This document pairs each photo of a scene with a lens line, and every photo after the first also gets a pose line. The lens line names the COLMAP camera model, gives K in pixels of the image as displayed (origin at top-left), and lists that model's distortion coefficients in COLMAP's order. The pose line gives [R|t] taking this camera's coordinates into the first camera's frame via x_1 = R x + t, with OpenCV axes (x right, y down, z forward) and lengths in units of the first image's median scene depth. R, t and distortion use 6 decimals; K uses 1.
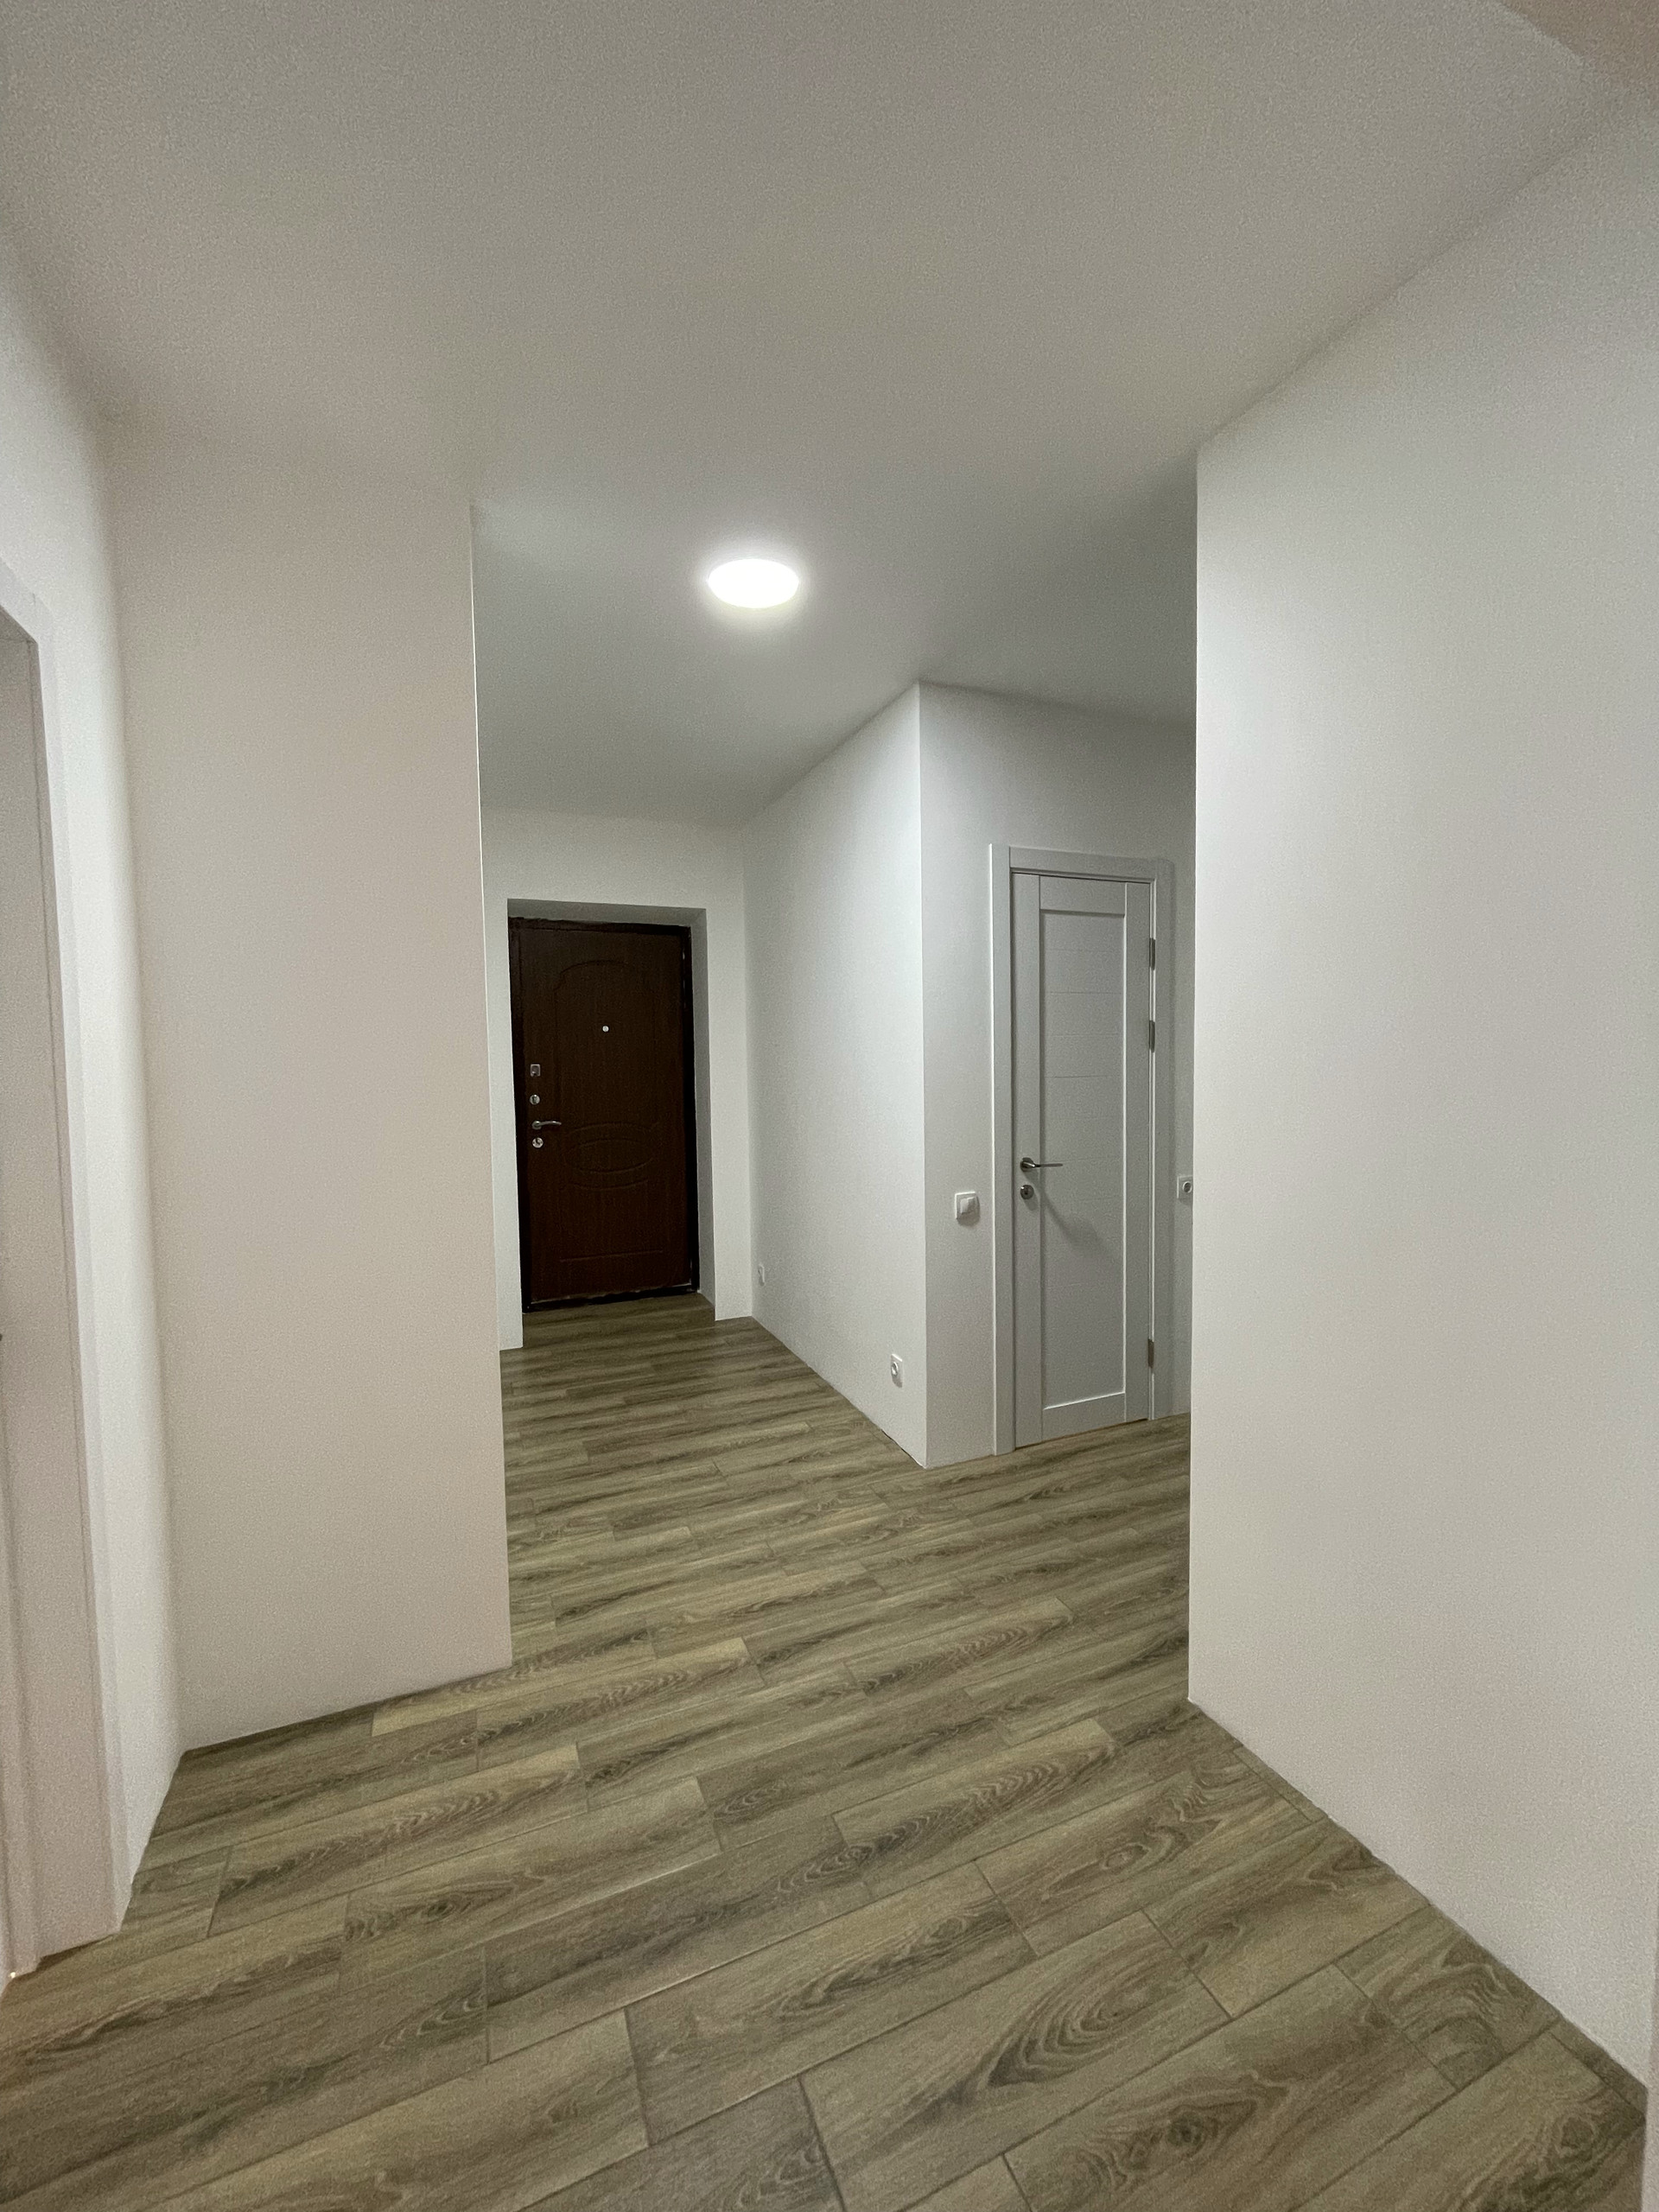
lens RADIAL K [[890.4, 0, 831.2], [0, 890.4, 1108.9], [0, 0, 1]] dist [-0.001513, -0.000504]
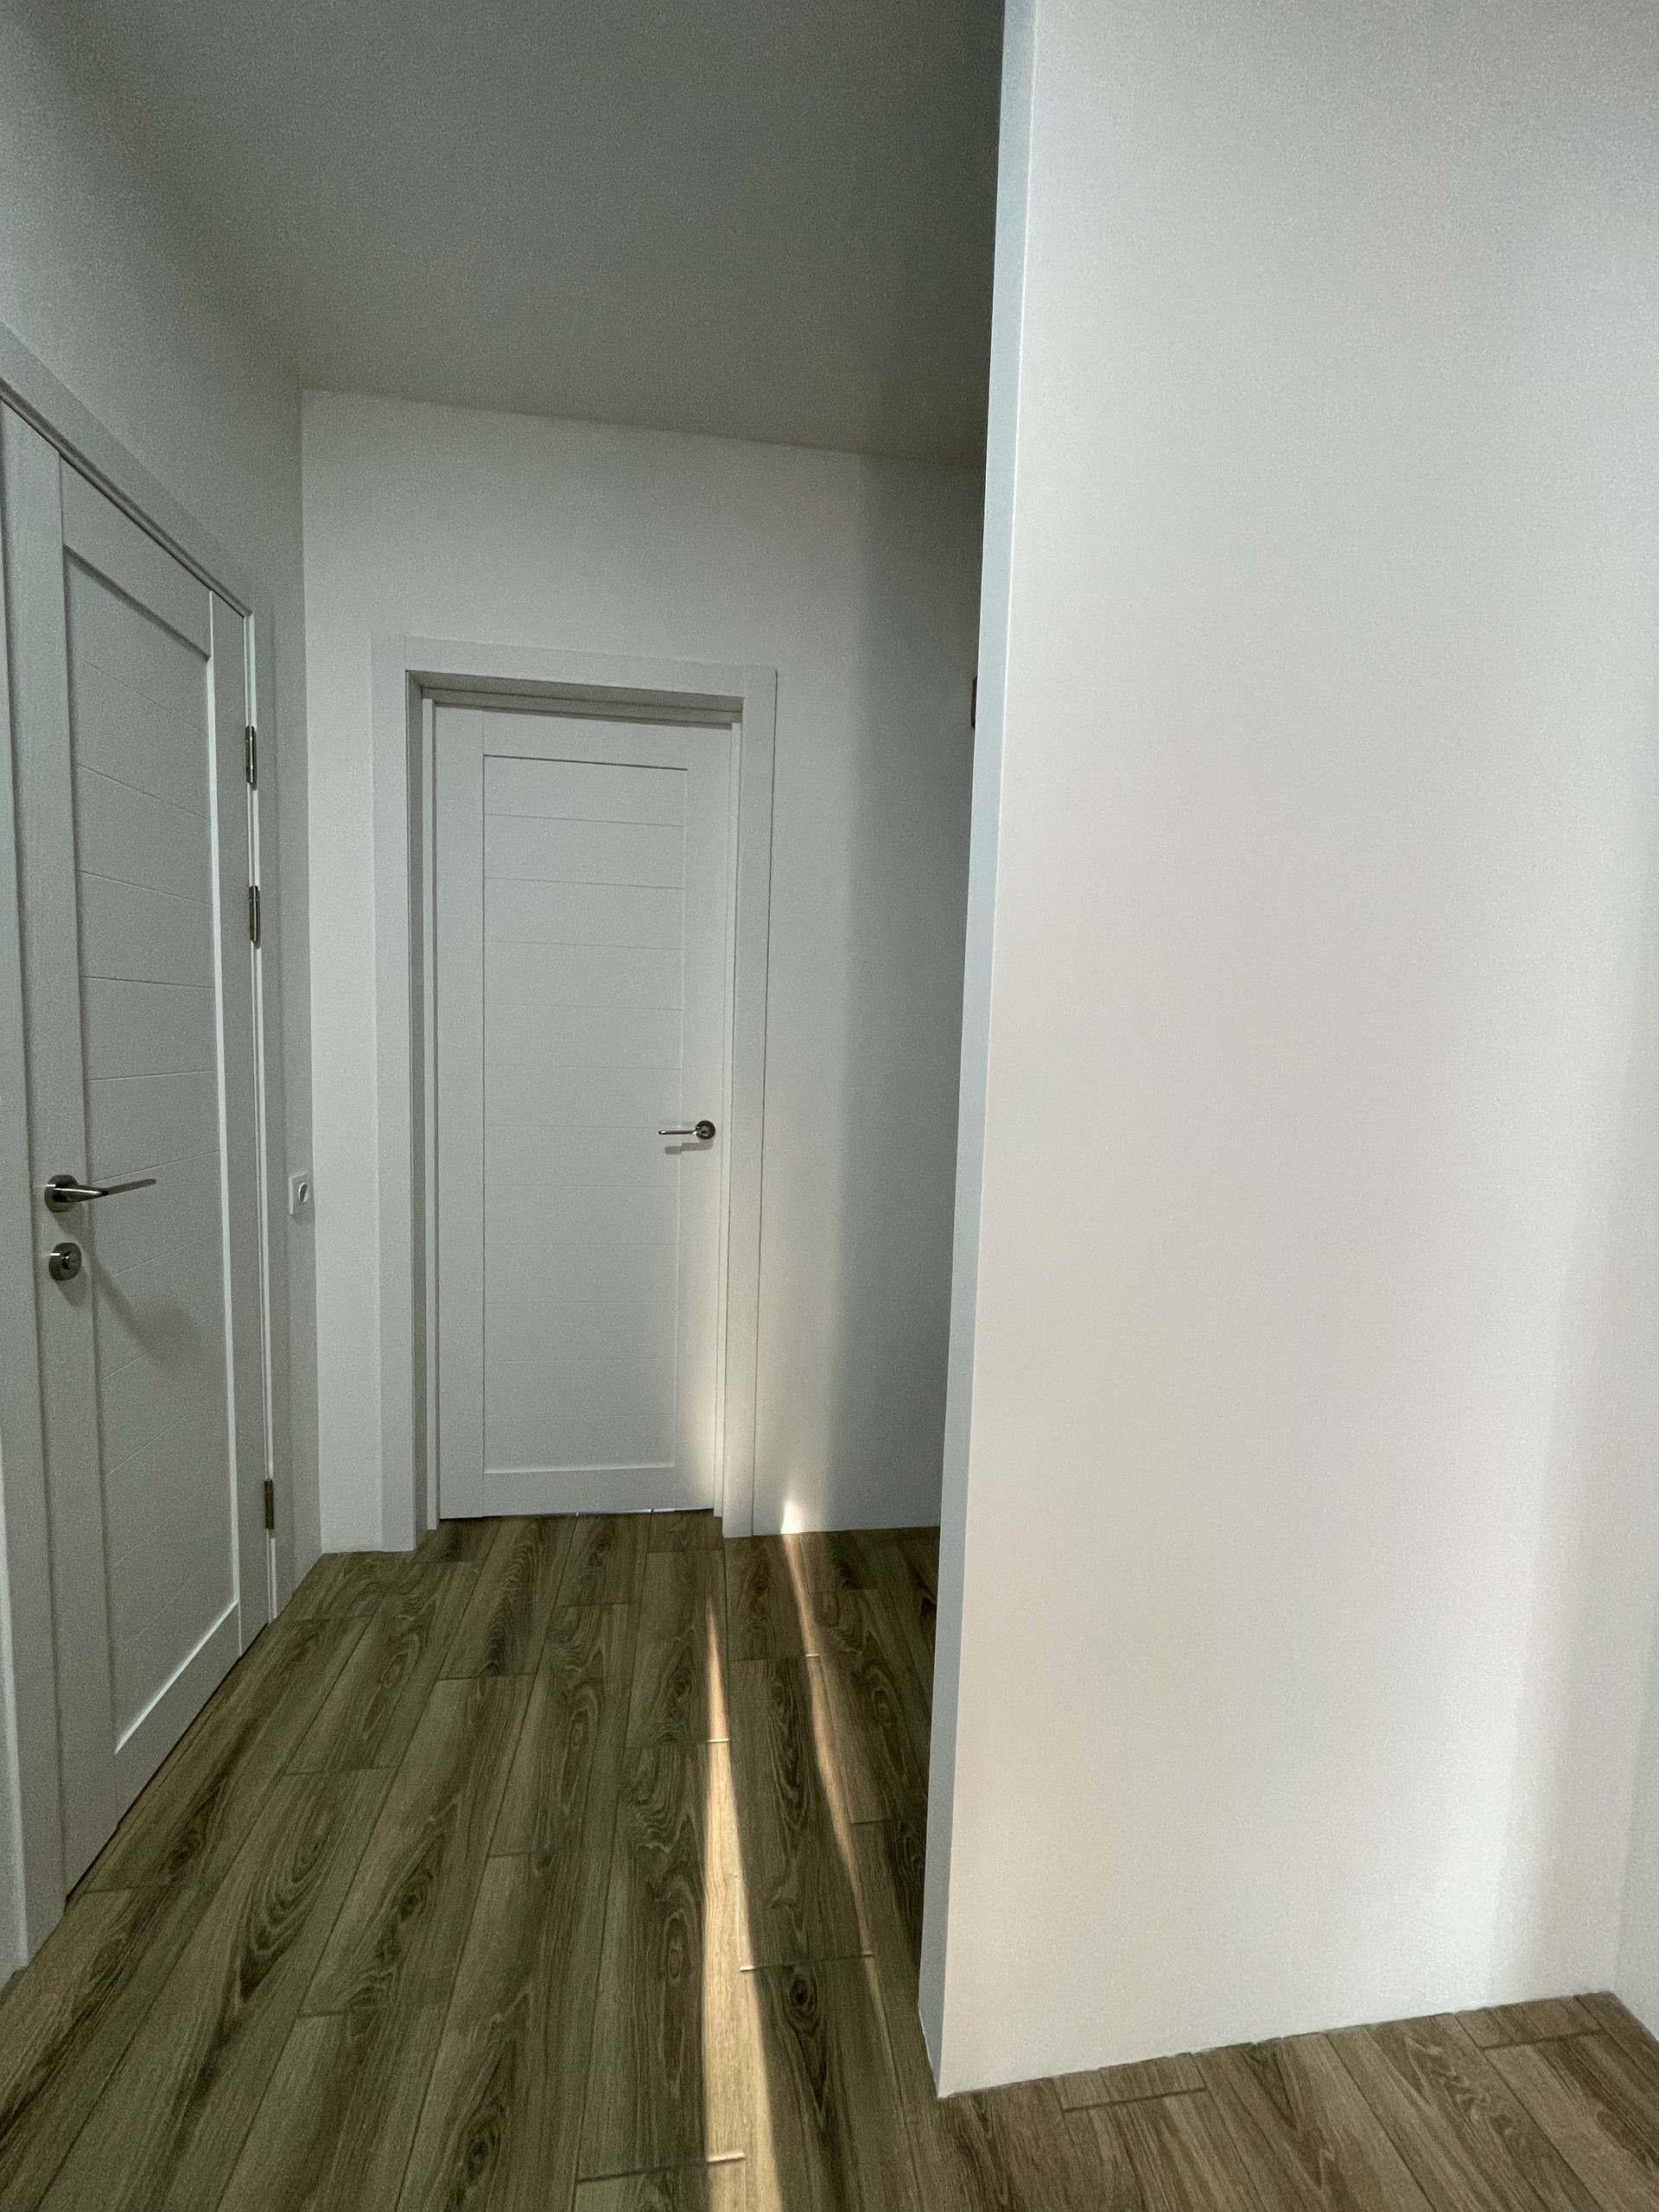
lens RADIAL K [[877.4, 0, 829.5], [0, 877.4, 1106.0], [0, 0, 1]] dist [-0.009298, 0.000222]
pose [[0.254958, -0.055645, 0.965350, -0.074347], [0.021987, 0.998418, 0.051744, 0.013432], [-0.966702, 0.008032, 0.255778, 0.668475]]
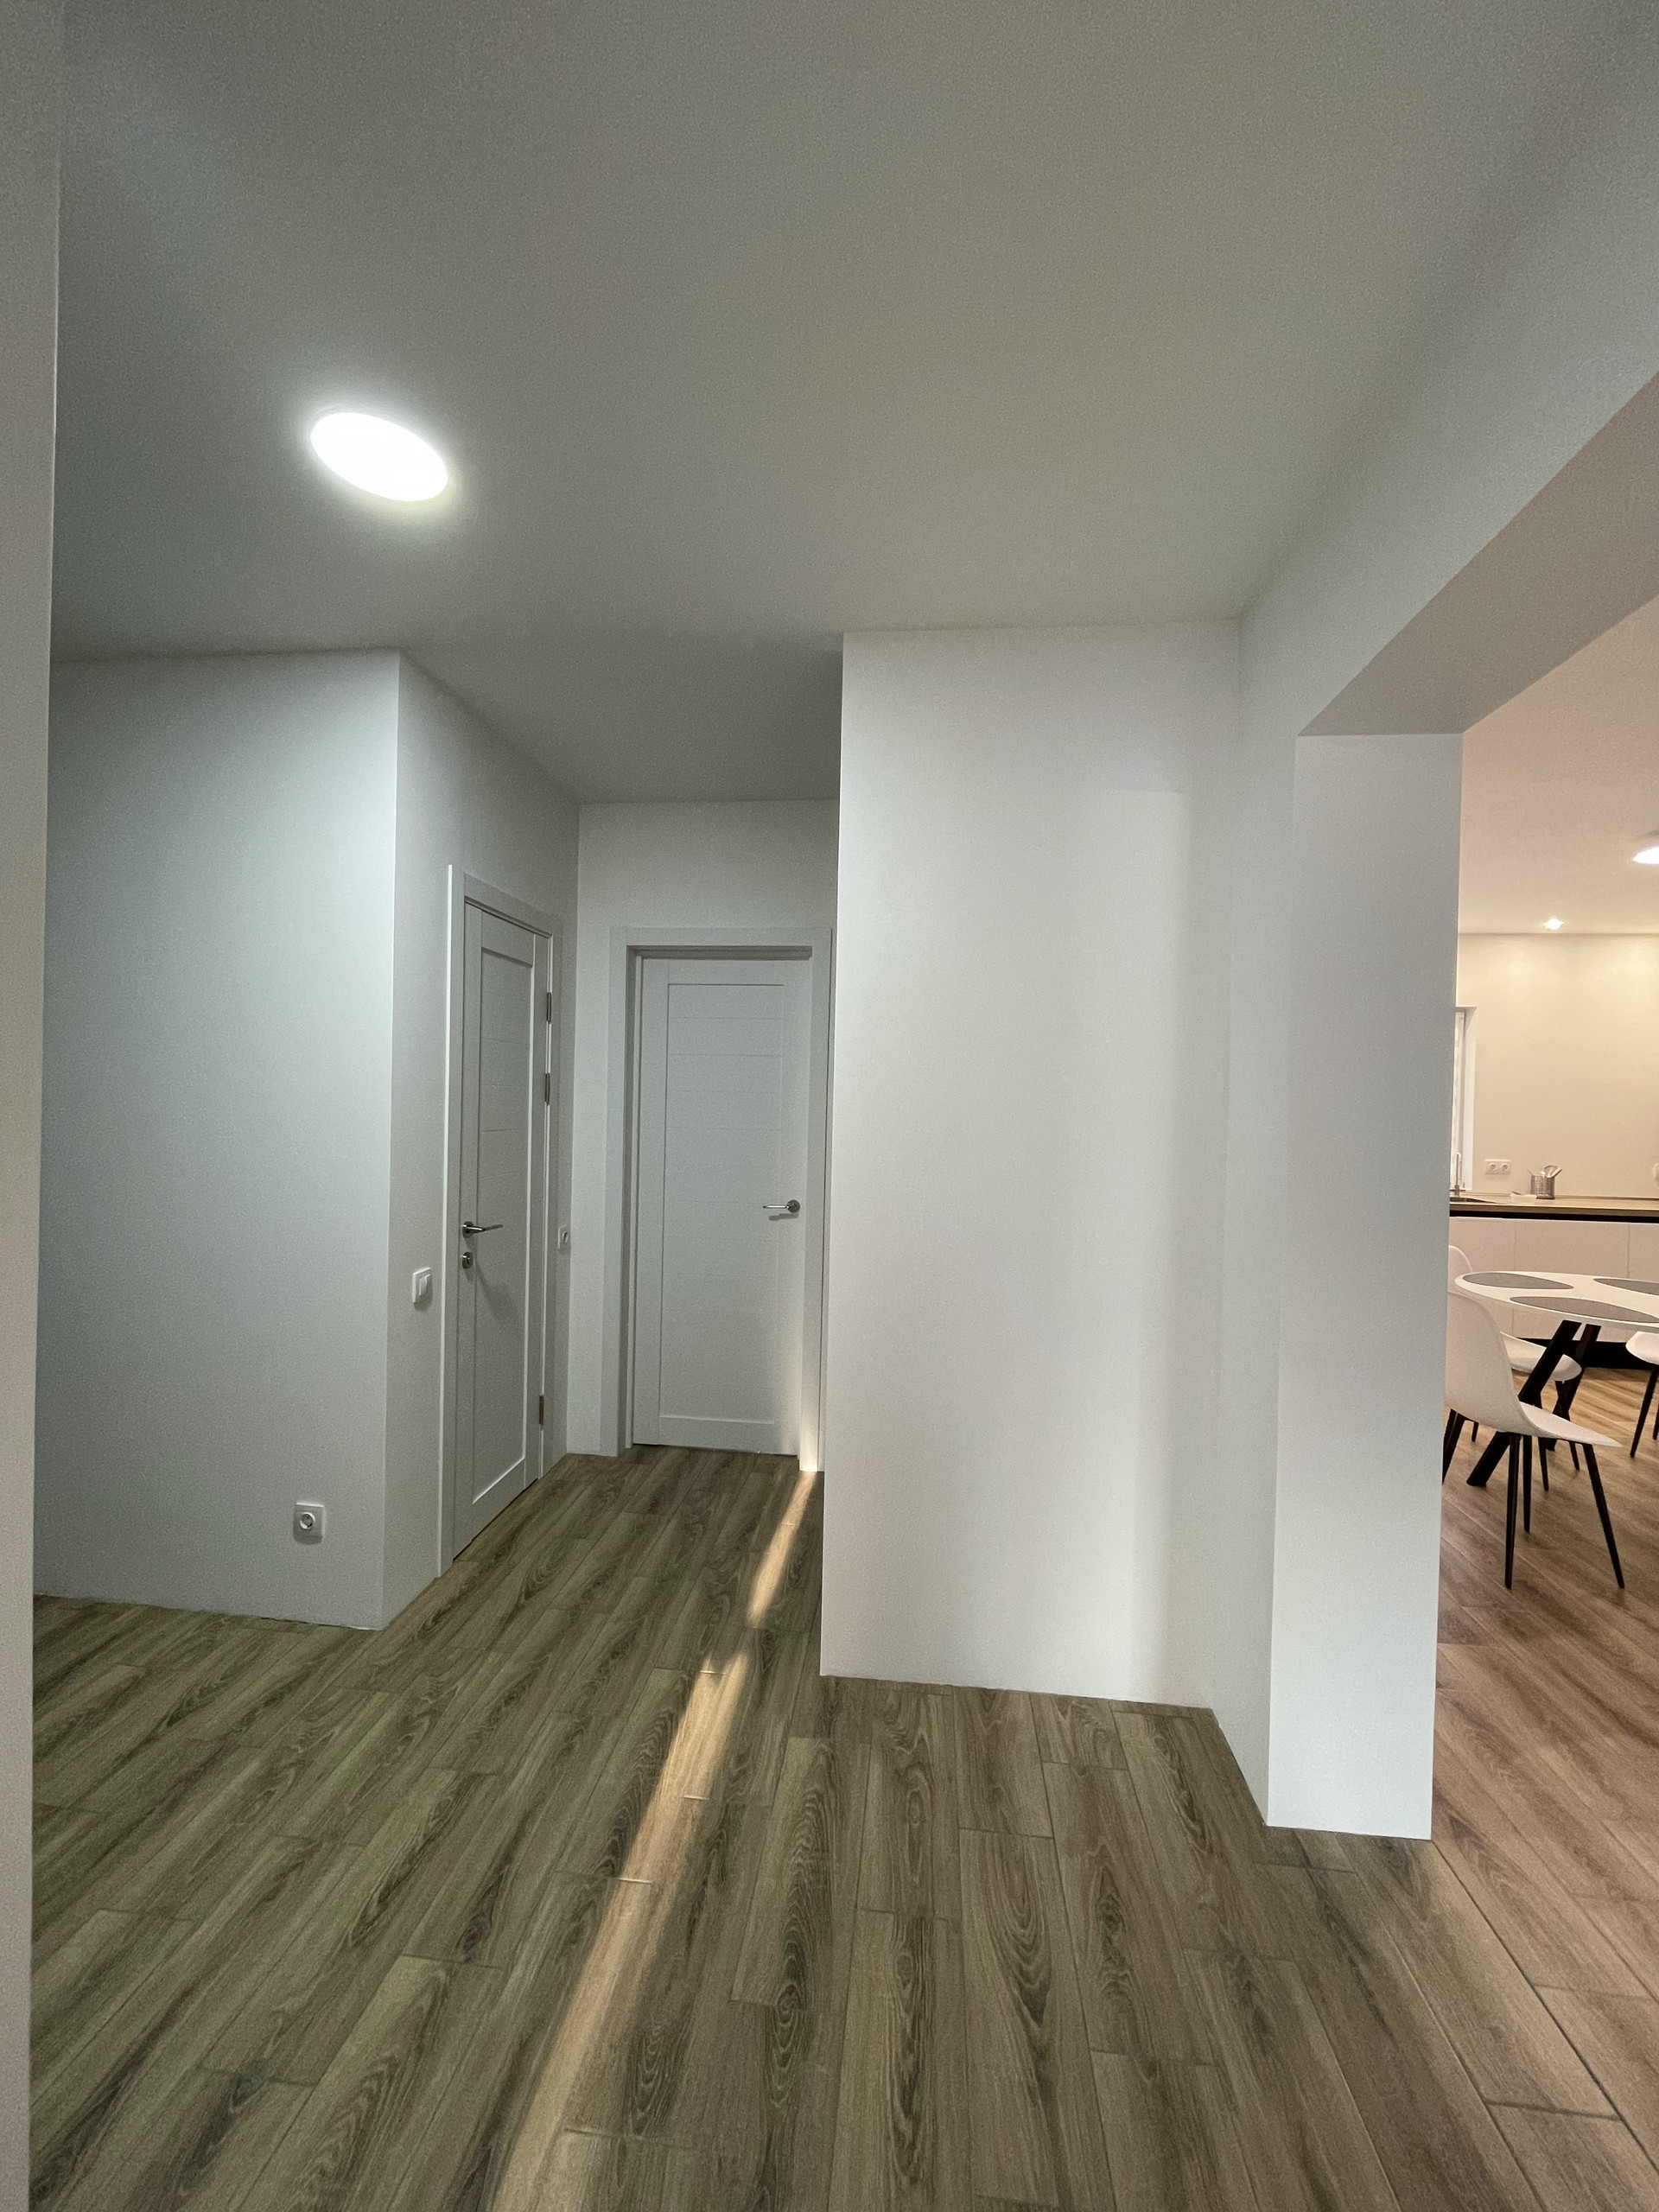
lens RADIAL K [[890.4, 0, 831.2], [0, 890.4, 1108.9], [0, 0, 1]] dist [-0.001513, -0.000504]
pose [[0.490558, 0.019745, 0.871185, -0.443325], [0.021414, 0.999168, -0.034704, -0.021564], [-0.871145, 0.035680, 0.489728, 0.286302]]
